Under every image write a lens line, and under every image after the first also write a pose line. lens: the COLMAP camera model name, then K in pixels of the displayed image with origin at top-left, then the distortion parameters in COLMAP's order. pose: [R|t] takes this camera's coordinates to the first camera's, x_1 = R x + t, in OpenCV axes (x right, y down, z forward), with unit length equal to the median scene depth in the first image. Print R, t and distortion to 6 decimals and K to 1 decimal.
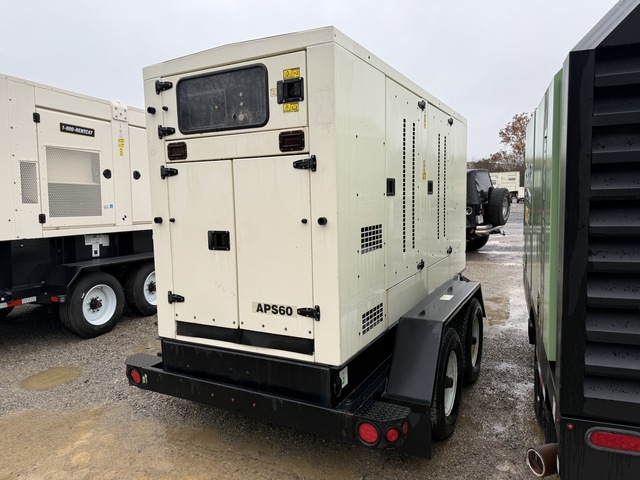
lens RADIAL K [[450.2, 0, 321.8], [0, 450.2, 237.8], [0, 0, 1]] dist [0.069365, -0.005644]
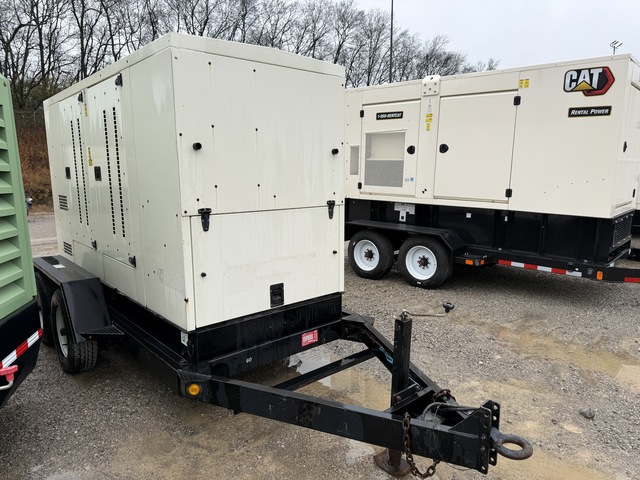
lens RADIAL K [[450.2, 0, 322.0], [0, 450.2, 247.1], [0, 0, 1]] dist [0.069365, -0.005644]
pose [[-0.325971, 0.188800, -0.926335, 0.060971], [-0.074790, 0.971634, 0.224351, -0.012855], [0.942417, 0.142413, -0.302604, 0.106080]]
